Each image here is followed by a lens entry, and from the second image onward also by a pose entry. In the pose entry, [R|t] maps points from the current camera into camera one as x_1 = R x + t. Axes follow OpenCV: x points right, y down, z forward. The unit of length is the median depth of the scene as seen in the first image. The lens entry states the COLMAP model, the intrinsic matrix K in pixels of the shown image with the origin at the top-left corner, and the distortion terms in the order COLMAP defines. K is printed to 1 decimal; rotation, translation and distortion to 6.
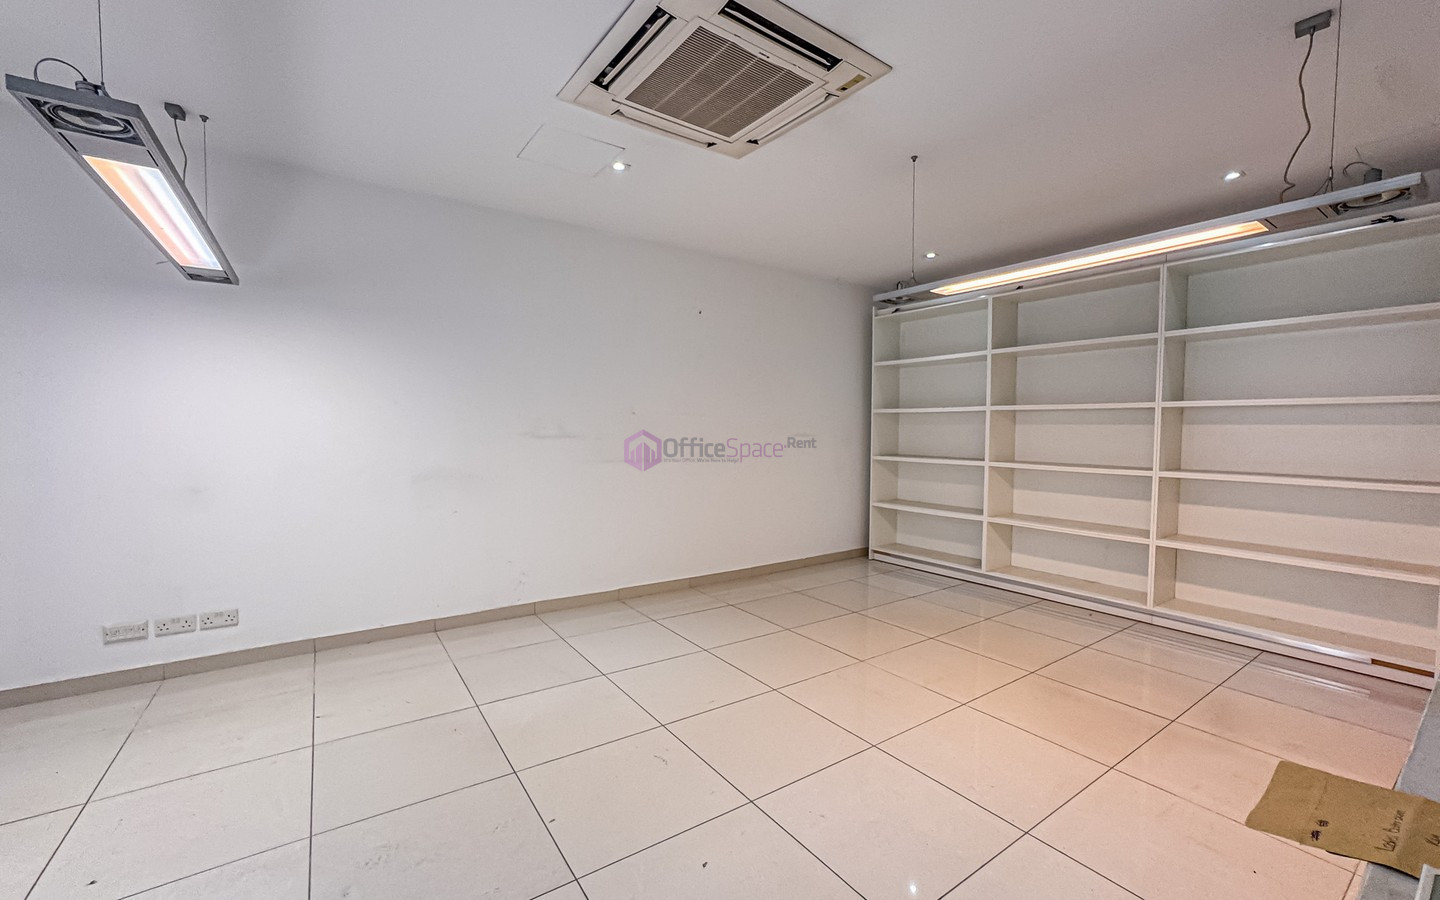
lens RADIAL K [[591.5, 0, 723.1], [0, 591.5, 448.1], [0, 0, 1]] dist [-0.013376, 0.005410]
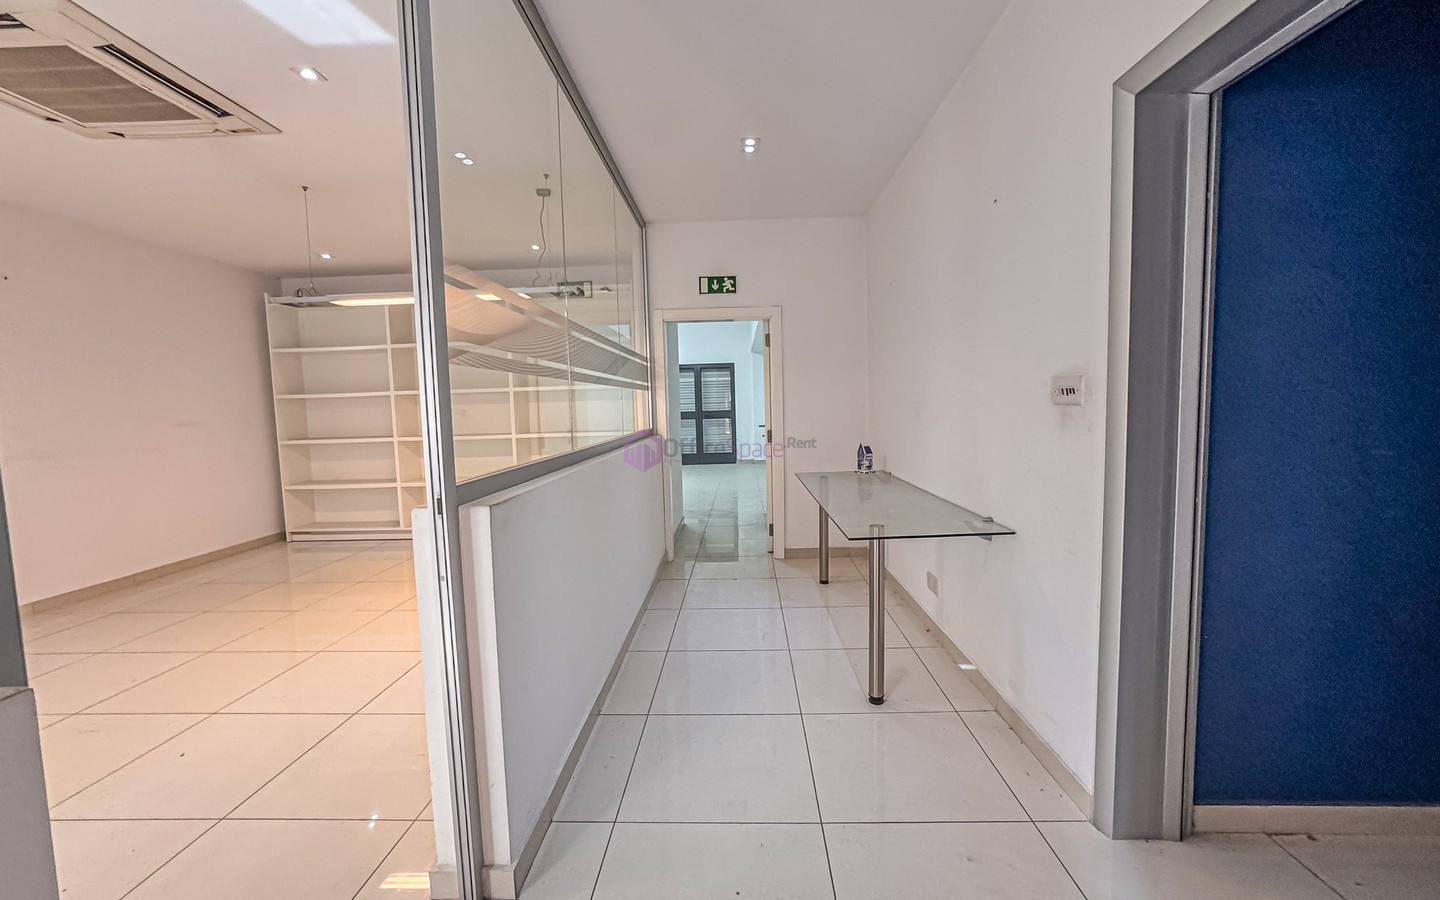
lens RADIAL K [[591.5, 0, 722.5], [0, 591.5, 449.4], [0, 0, 1]] dist [-0.013376, 0.005410]
pose [[0.610056, -0.087220, 0.787543, -0.091396], [0.061808, 0.996133, 0.062443, 0.012344], [-0.789944, 0.010582, 0.613088, -0.253406]]
